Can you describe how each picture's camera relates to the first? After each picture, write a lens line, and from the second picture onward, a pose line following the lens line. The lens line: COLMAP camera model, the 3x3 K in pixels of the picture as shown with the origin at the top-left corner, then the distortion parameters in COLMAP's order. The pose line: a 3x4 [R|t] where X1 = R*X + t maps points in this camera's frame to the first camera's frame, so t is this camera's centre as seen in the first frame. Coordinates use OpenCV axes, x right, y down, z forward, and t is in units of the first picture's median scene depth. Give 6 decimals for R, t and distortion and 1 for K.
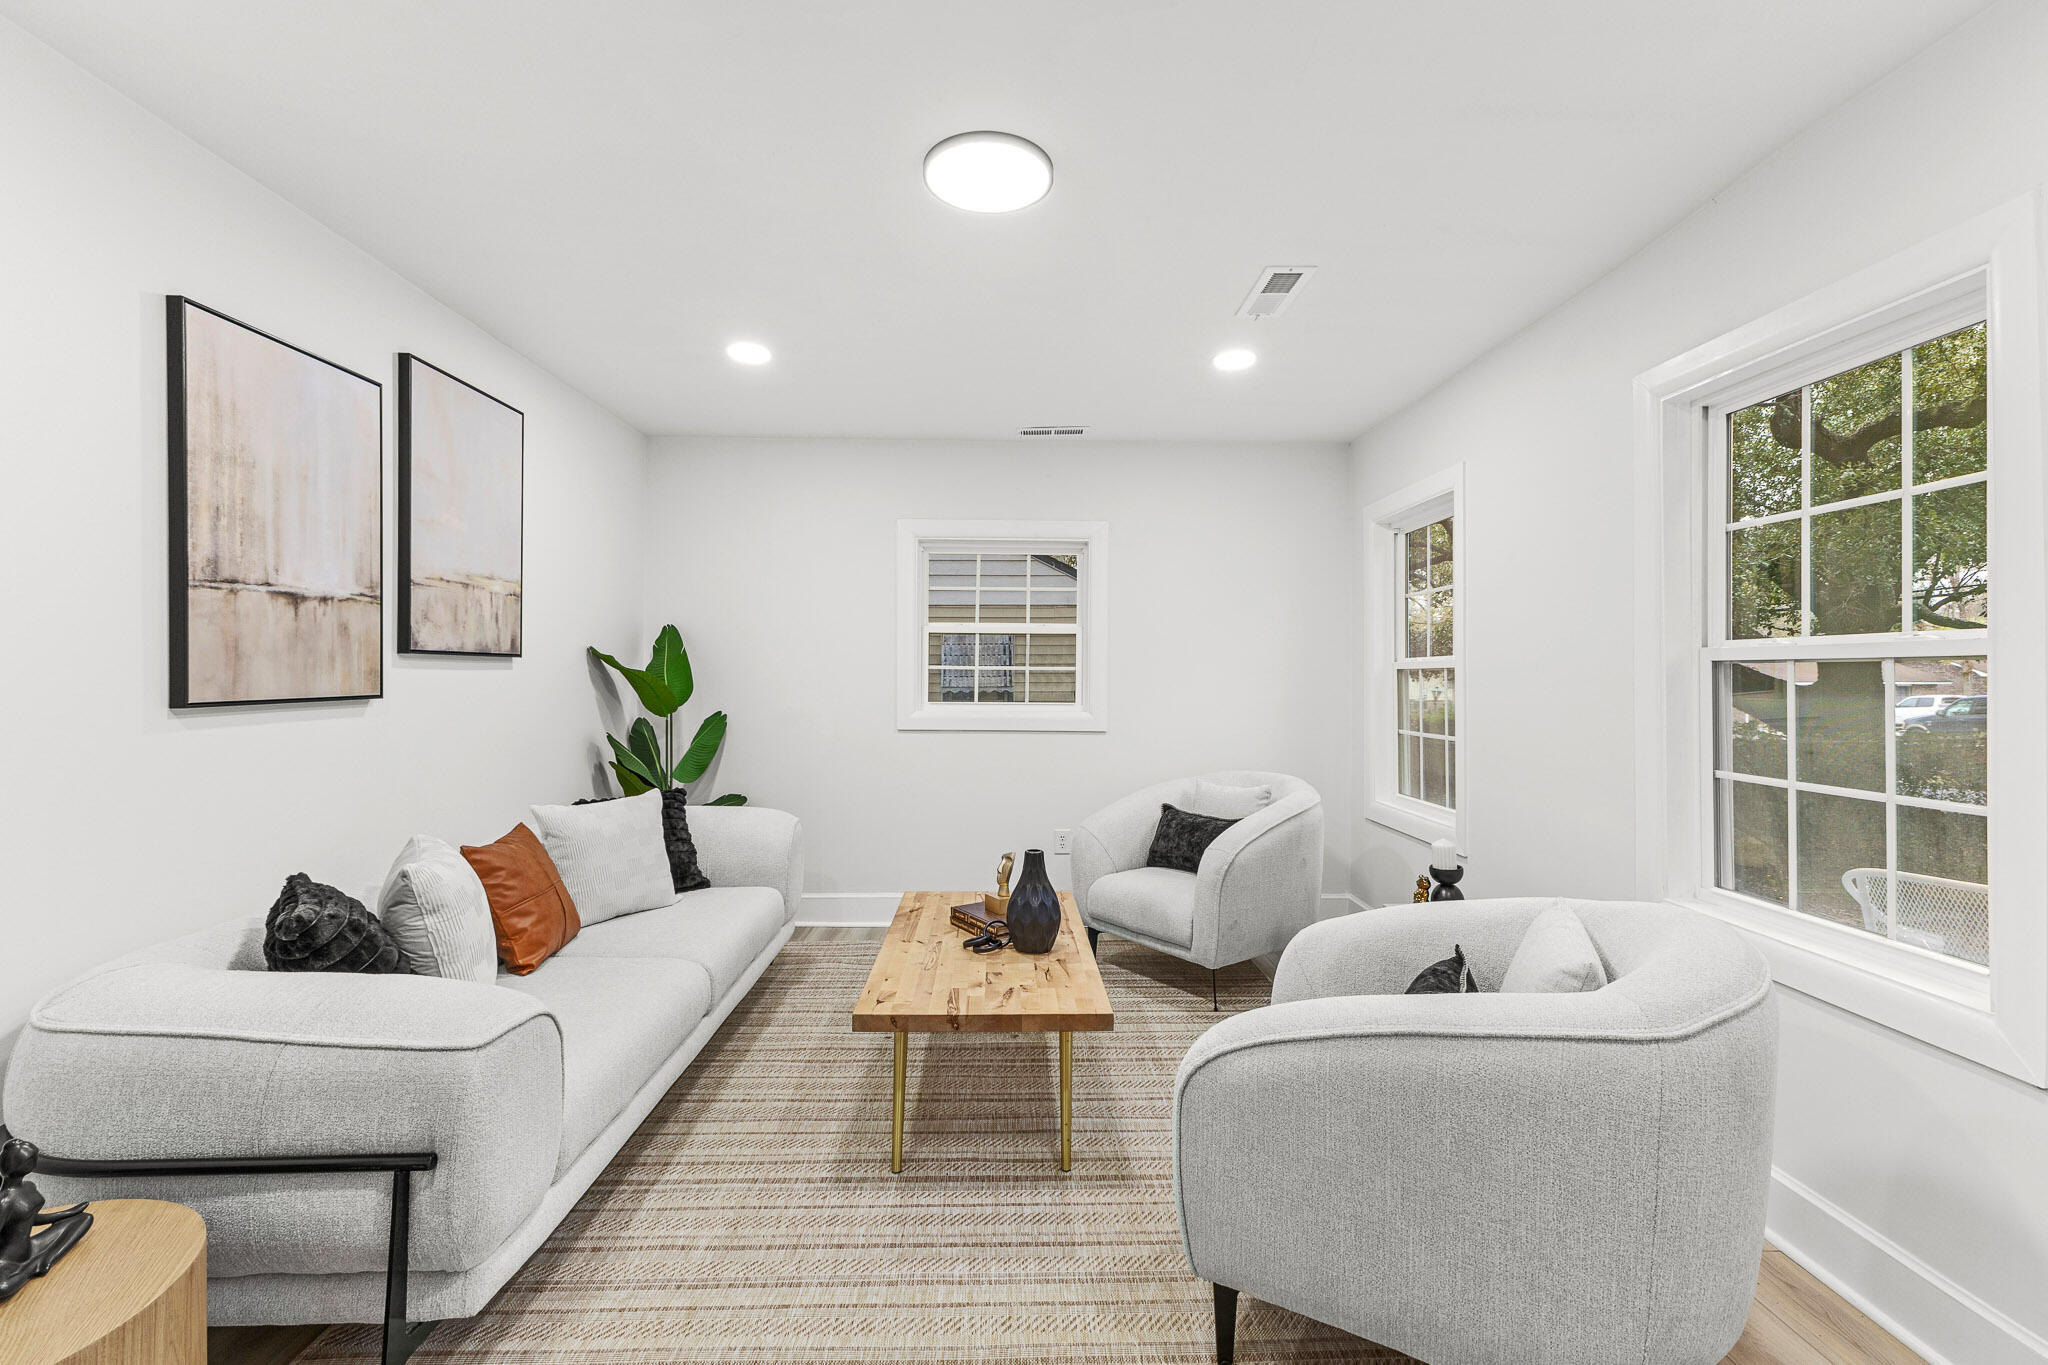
lens RADIAL K [[877.5, 0, 1027.7], [0, 877.5, 667.9], [0, 0, 1]] dist [0.006766, 0.000185]
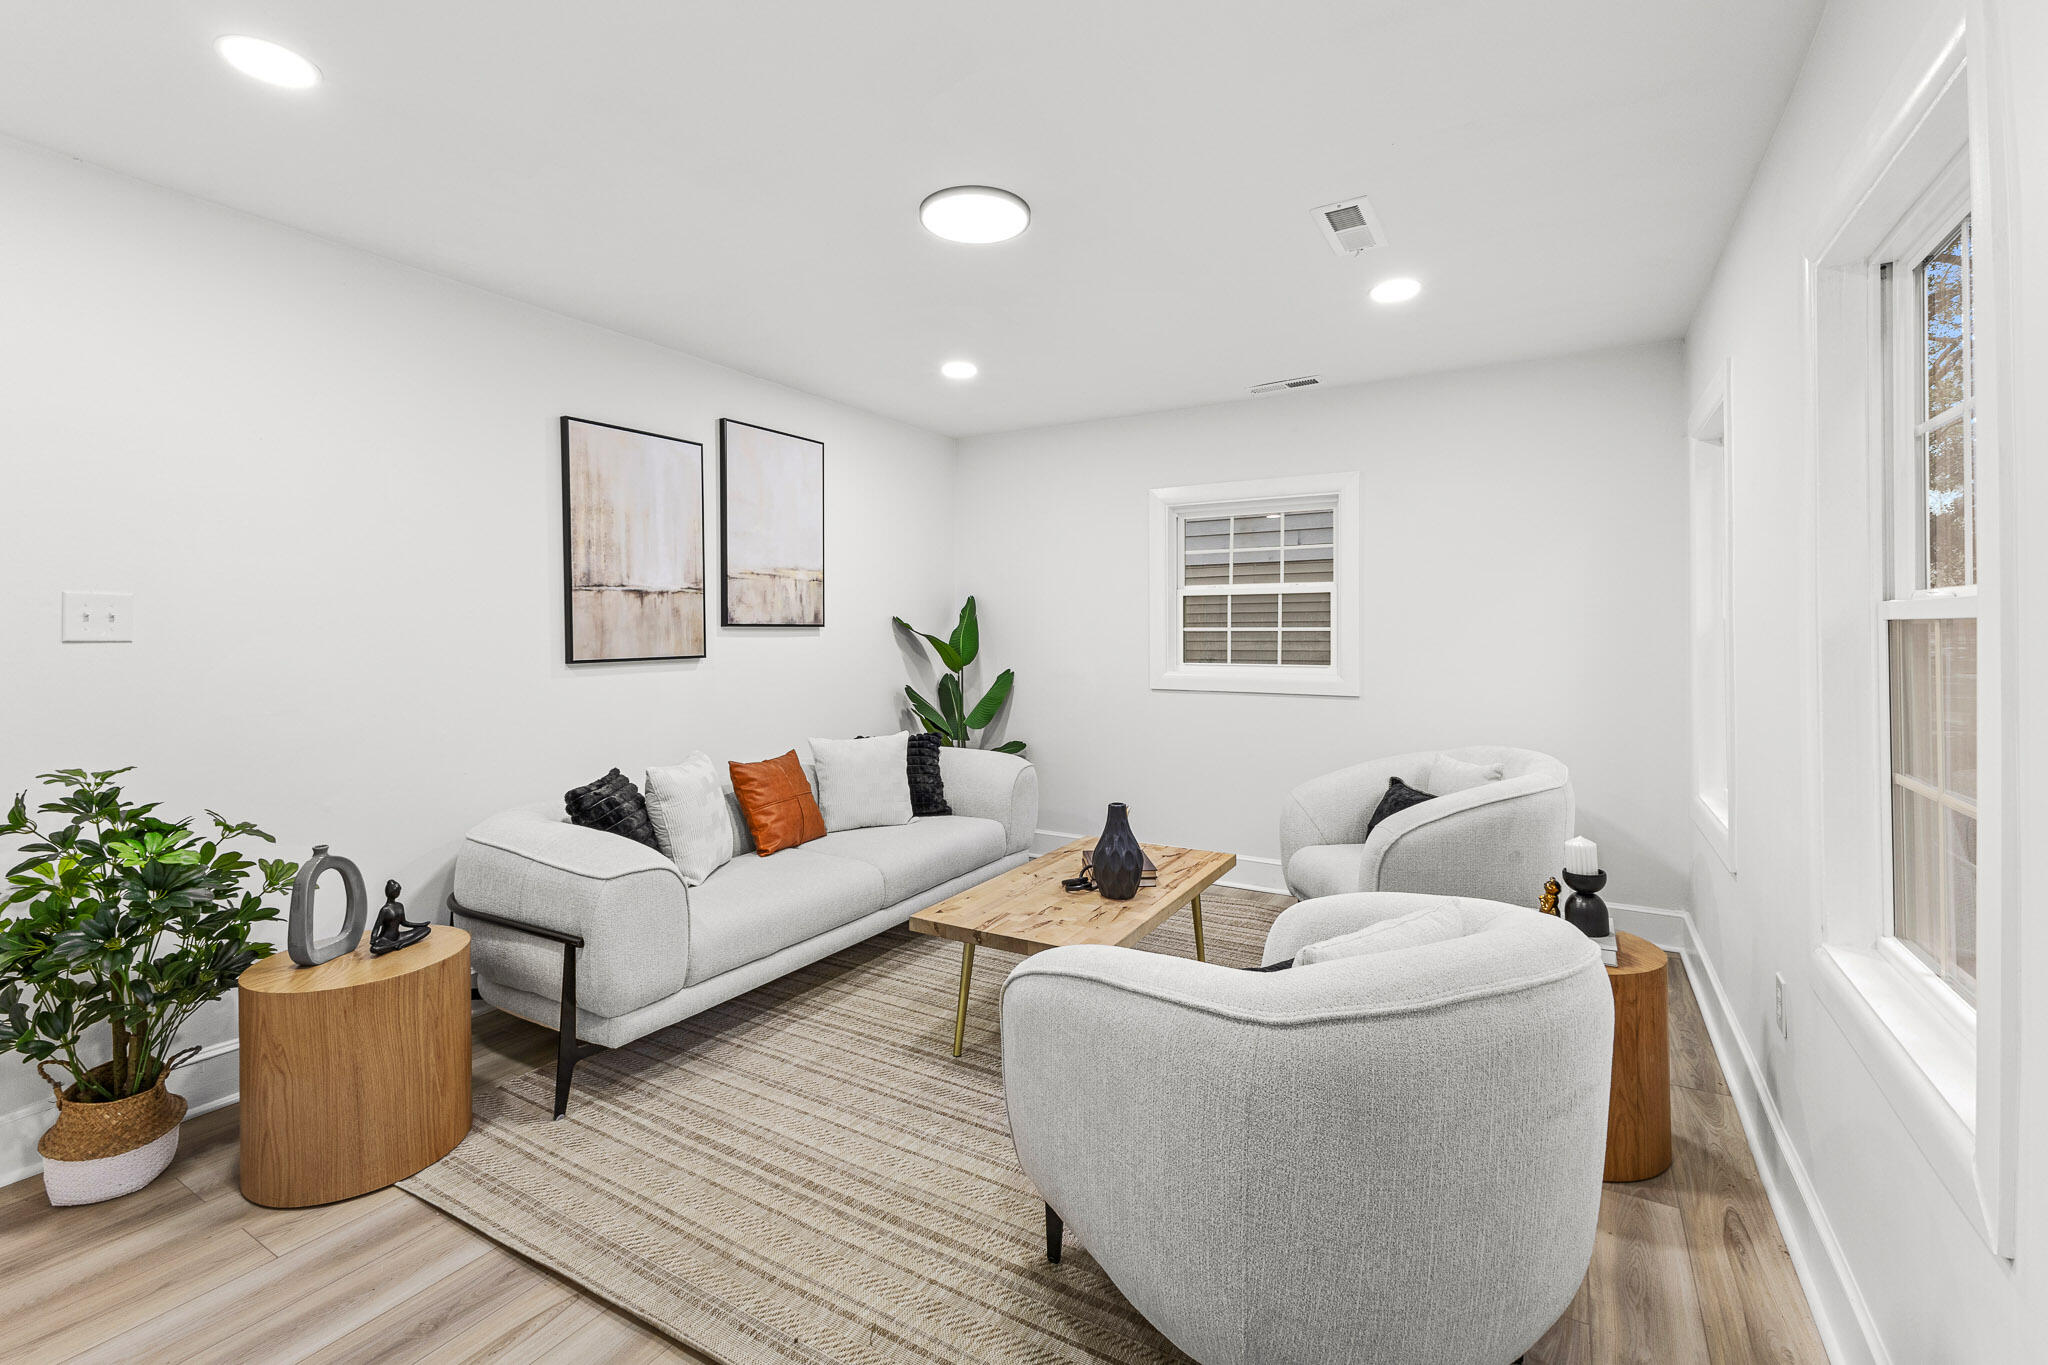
lens RADIAL K [[895.9, 0, 1026.4], [0, 895.9, 630.9], [0, 0, 1]] dist [0.001904, 0.000117]
pose [[0.850040, -0.008910, -0.526643, 0.518639], [0.012654, 0.999914, 0.003507, -0.008977], [0.526566, -0.009645, 0.850079, 0.013975]]
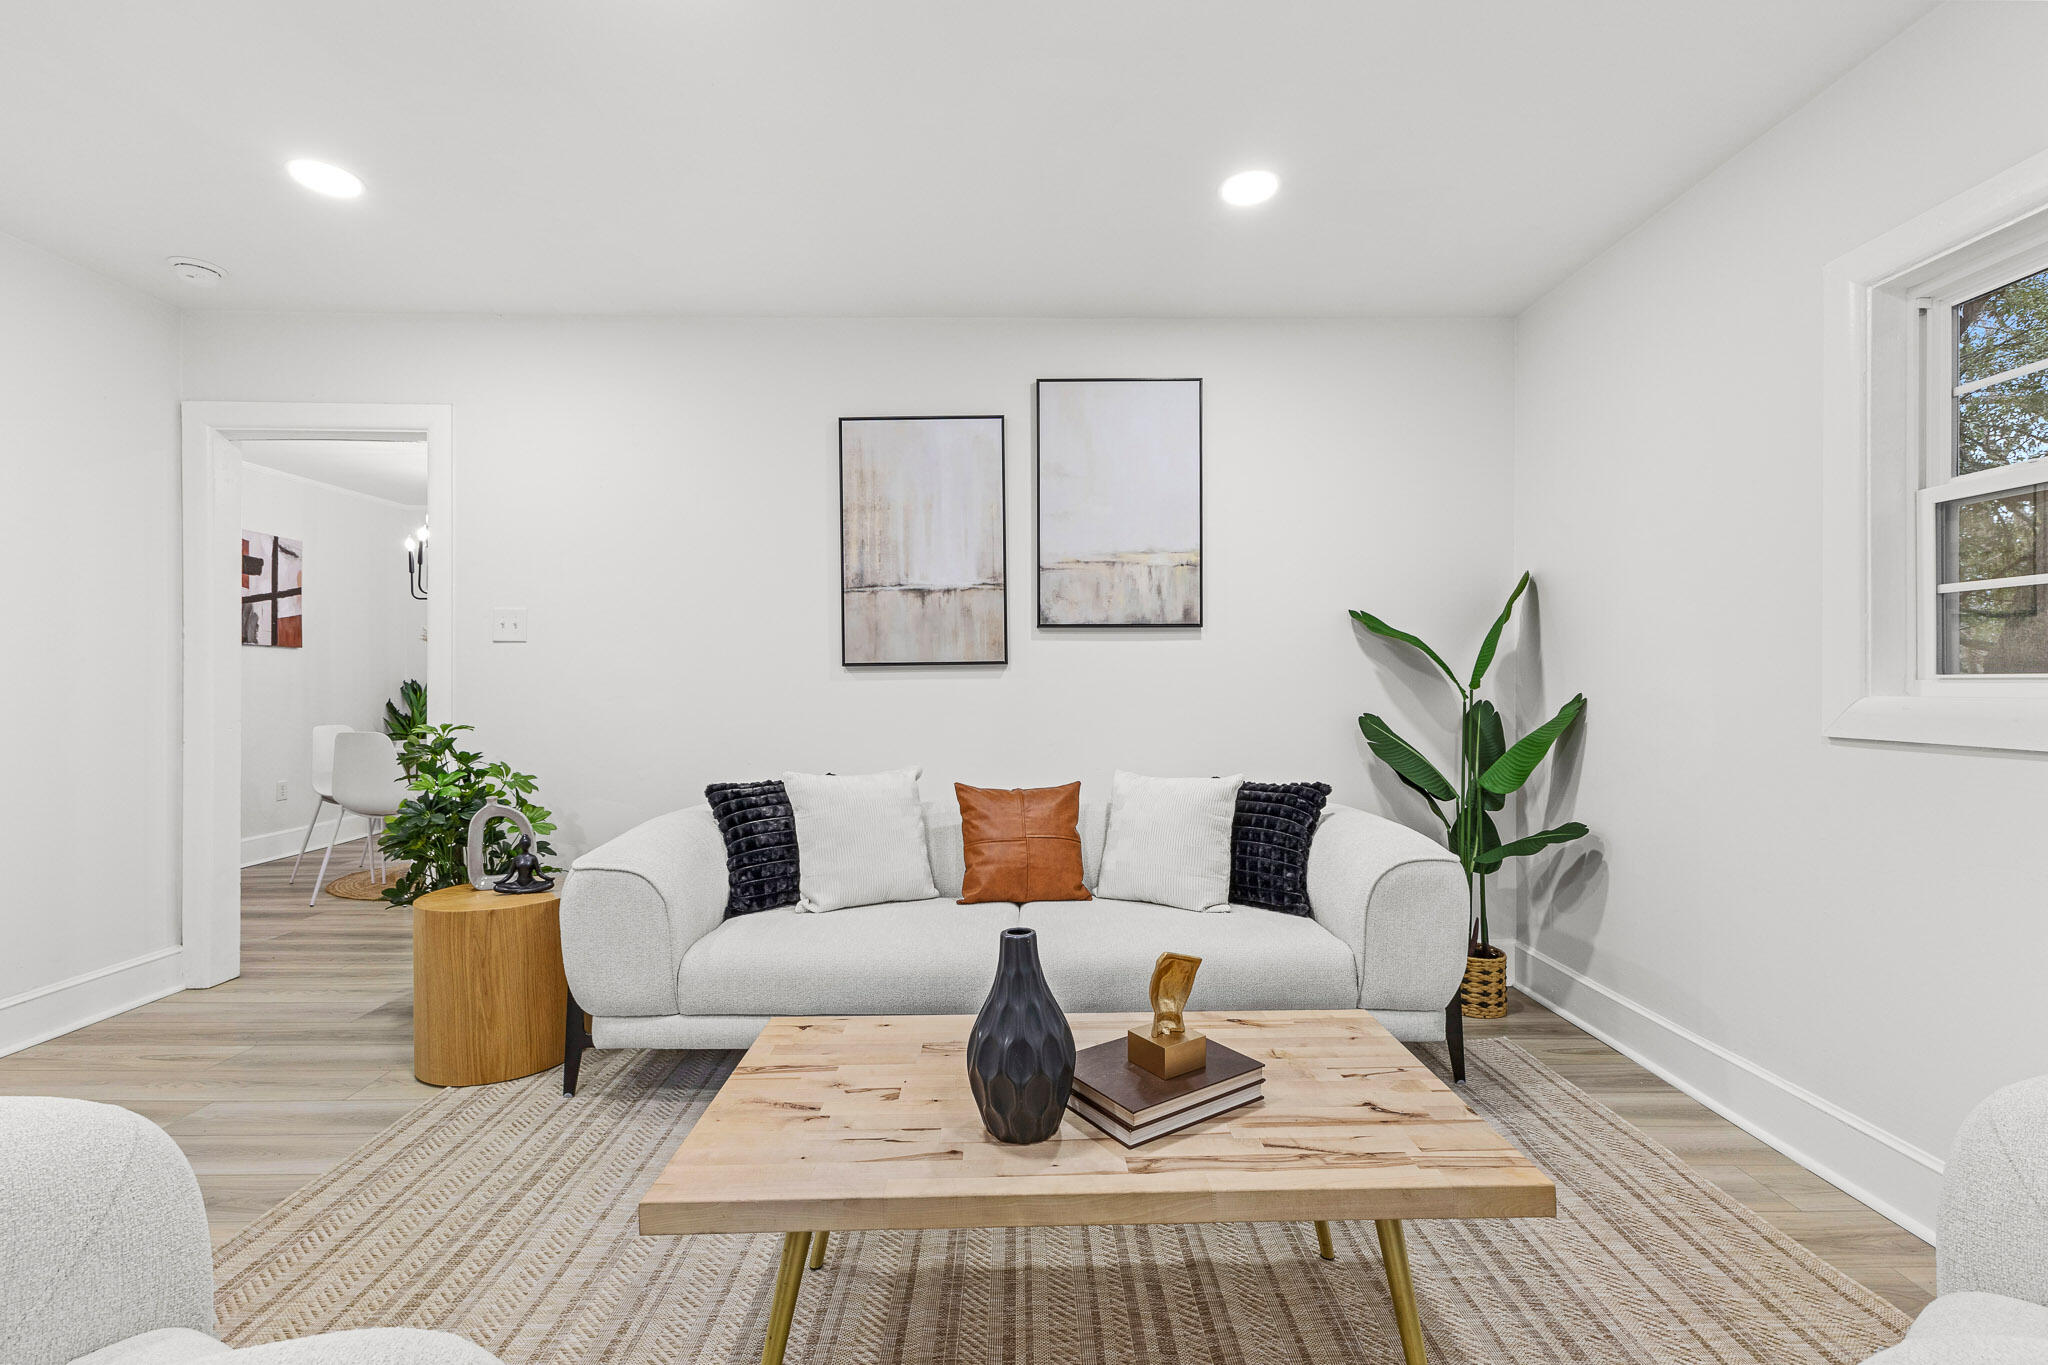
lens RADIAL K [[886.1, 0, 1024.0], [0, 886.1, 682.5], [0, 0, 1]] dist [0.003284, 0.000039]
pose [[-0.012049, -0.008147, -0.999894, 0.544792], [0.012005, 0.999894, -0.008291, 0.073170], [0.999855, -0.012103, -0.011950, 1.063274]]
